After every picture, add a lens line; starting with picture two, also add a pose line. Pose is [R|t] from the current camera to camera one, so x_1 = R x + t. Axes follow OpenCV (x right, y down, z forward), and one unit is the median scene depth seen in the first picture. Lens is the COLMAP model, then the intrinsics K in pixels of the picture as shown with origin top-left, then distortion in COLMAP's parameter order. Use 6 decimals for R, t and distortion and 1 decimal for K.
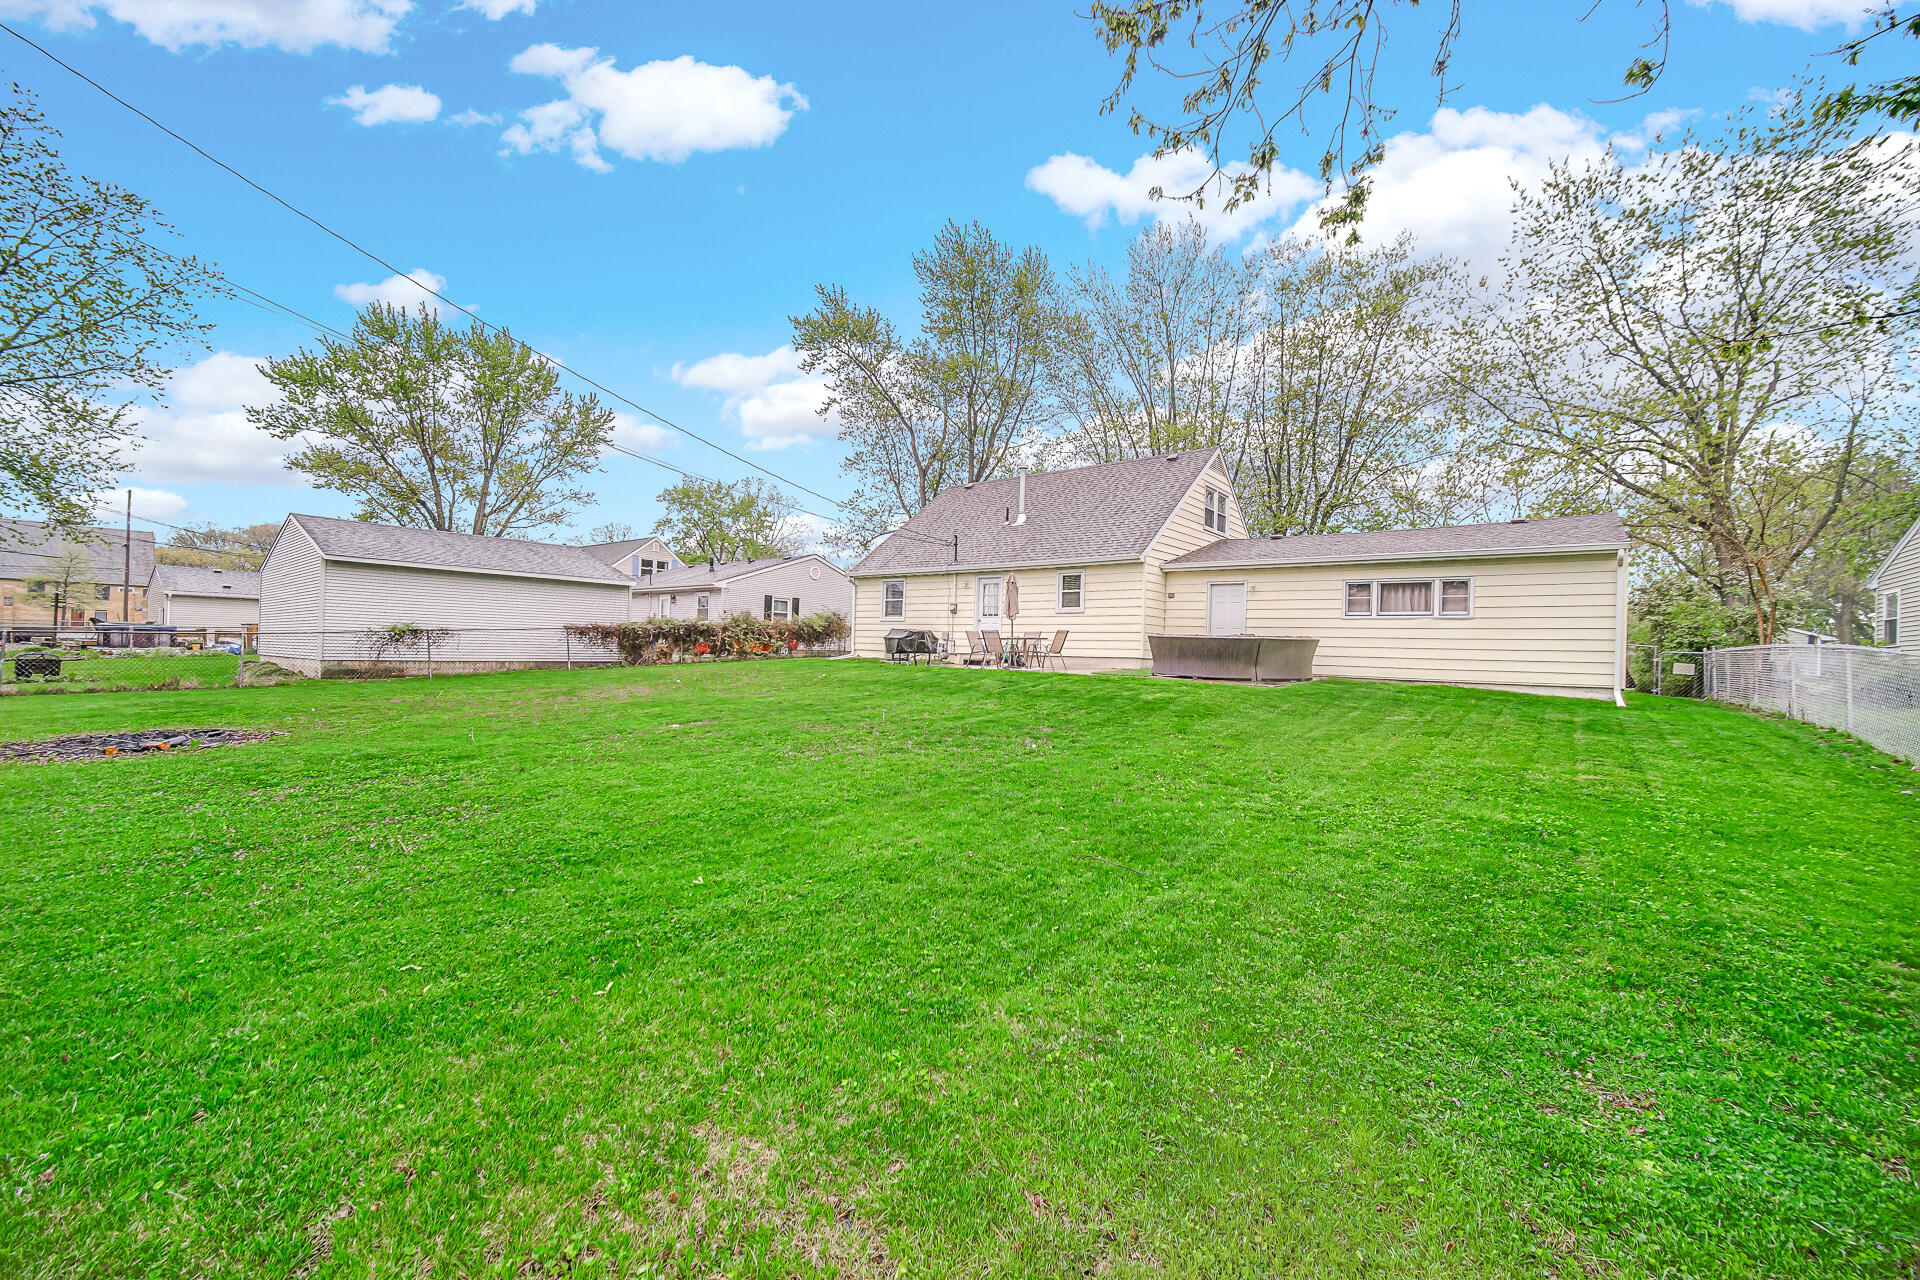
lens RADIAL K [[749.0, 0, 950.8], [0, 749.0, 636.6], [0, 0, 1]] dist [-0.001212, -0.000075]
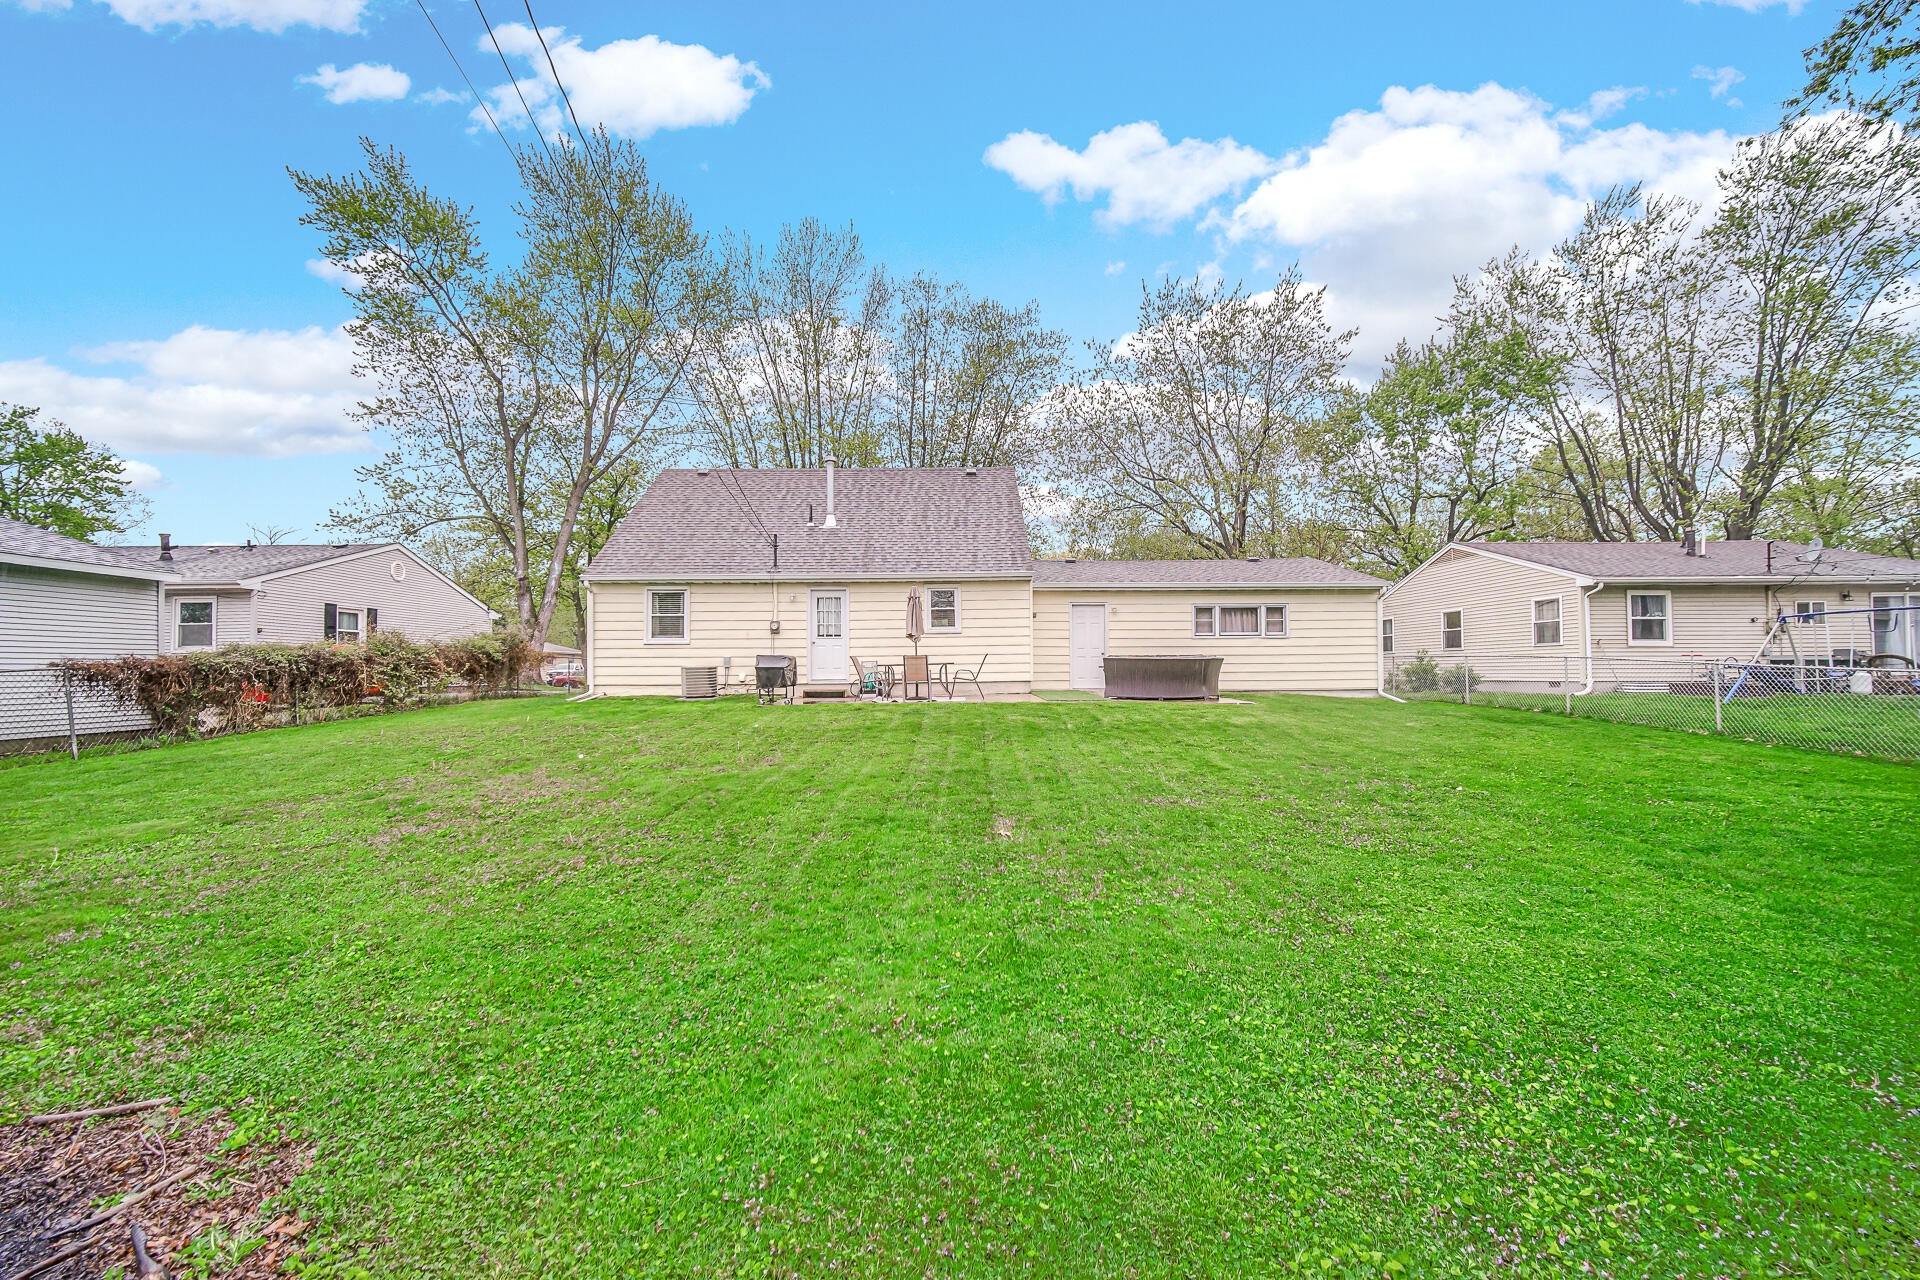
lens RADIAL K [[774.9, 0, 955.9], [0, 774.9, 630.2], [0, 0, 1]] dist [-0.000209, -0.000283]
pose [[0.761001, 0.003967, 0.648739, -0.418409], [0.020709, 0.999323, -0.030403, -0.007372], [-0.648420, 0.036572, 0.760404, 0.299502]]
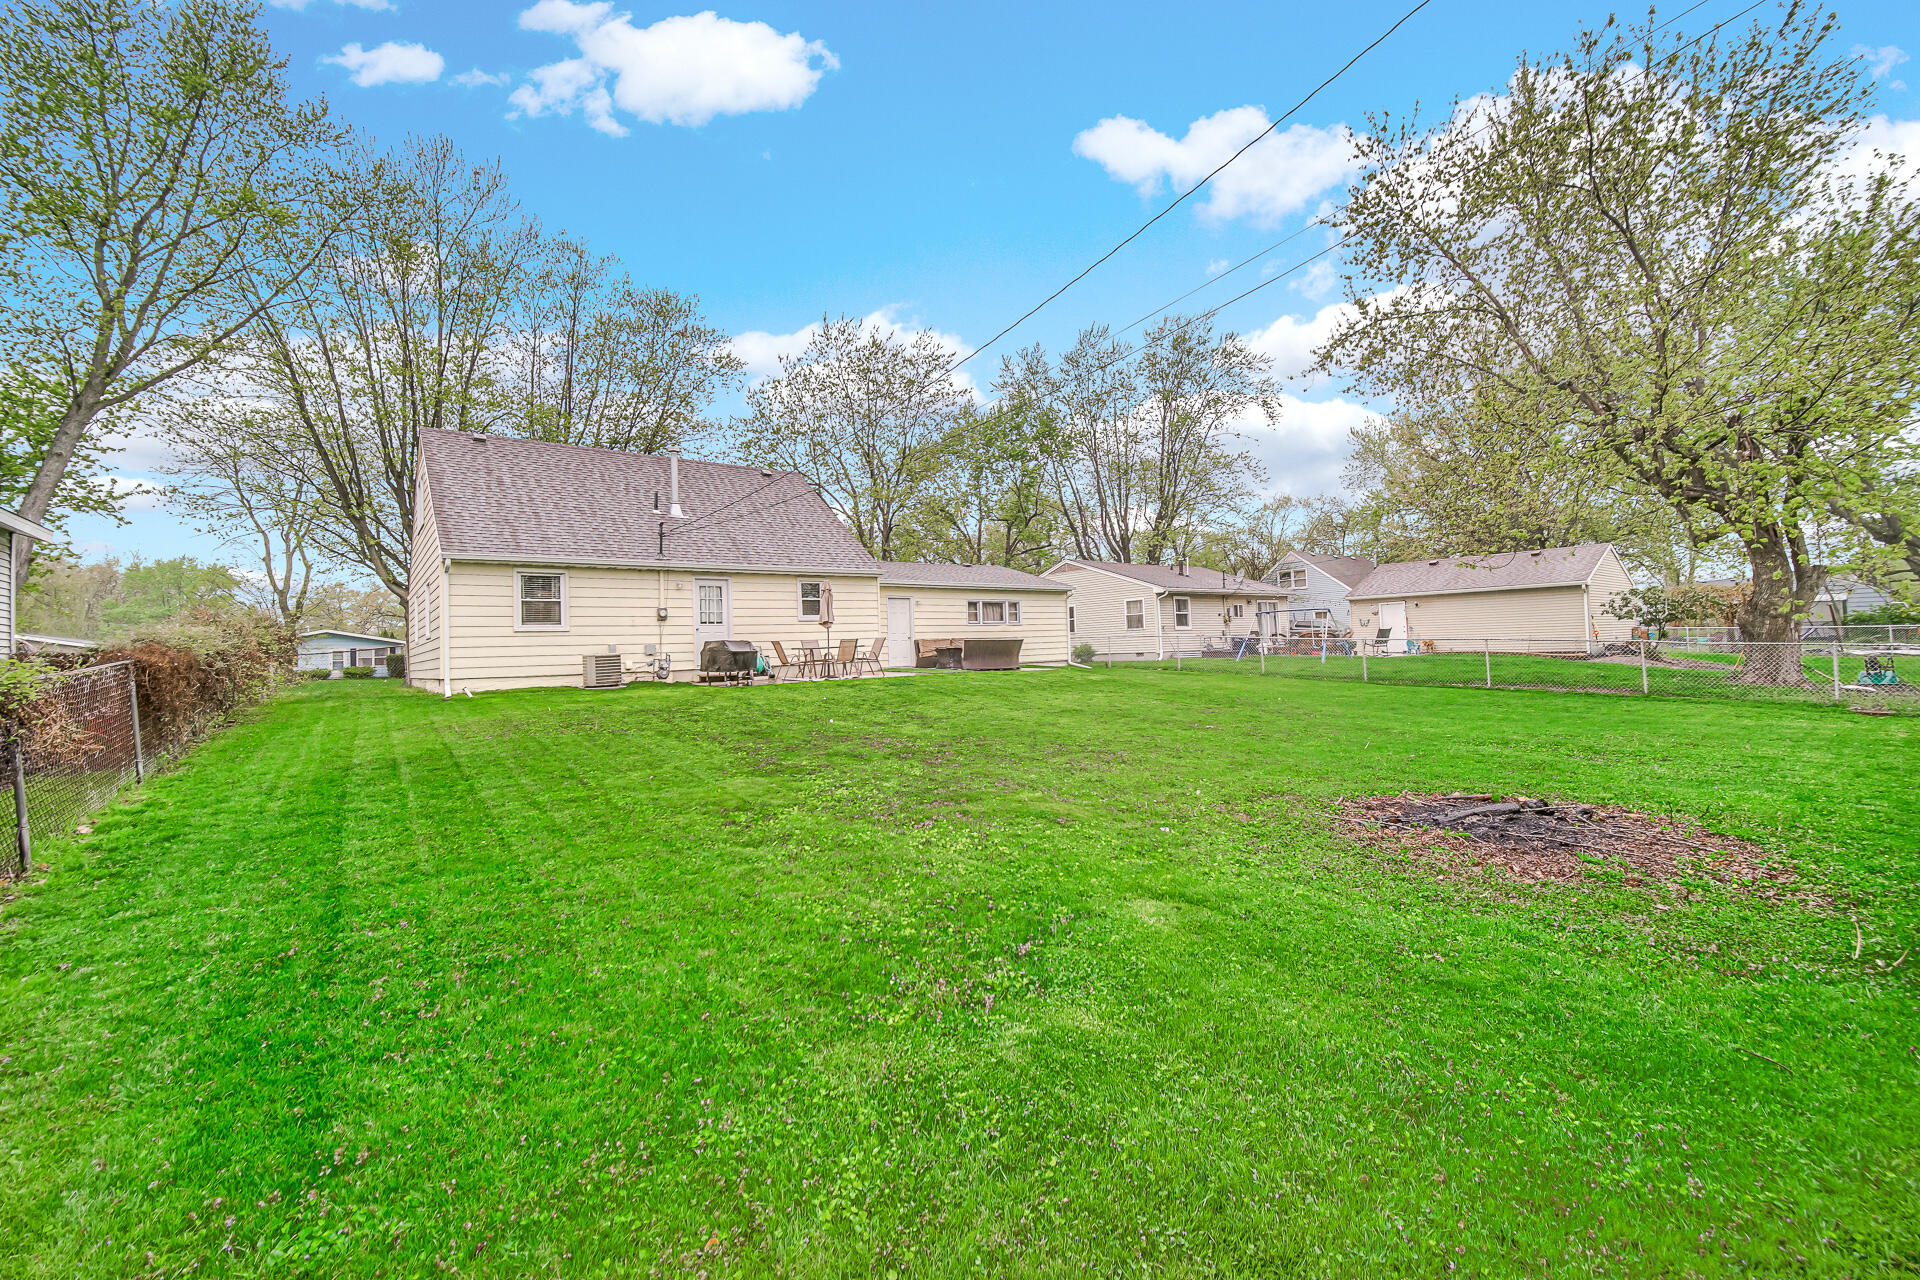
lens RADIAL K [[749.0, 0, 950.8], [0, 749.0, 636.6], [0, 0, 1]] dist [-0.001212, -0.000075]
pose [[0.234382, -0.016469, 0.972005, -0.769472], [0.029875, 0.999506, 0.009731, -0.014861], [-0.971685, 0.026758, 0.234758, 0.584779]]
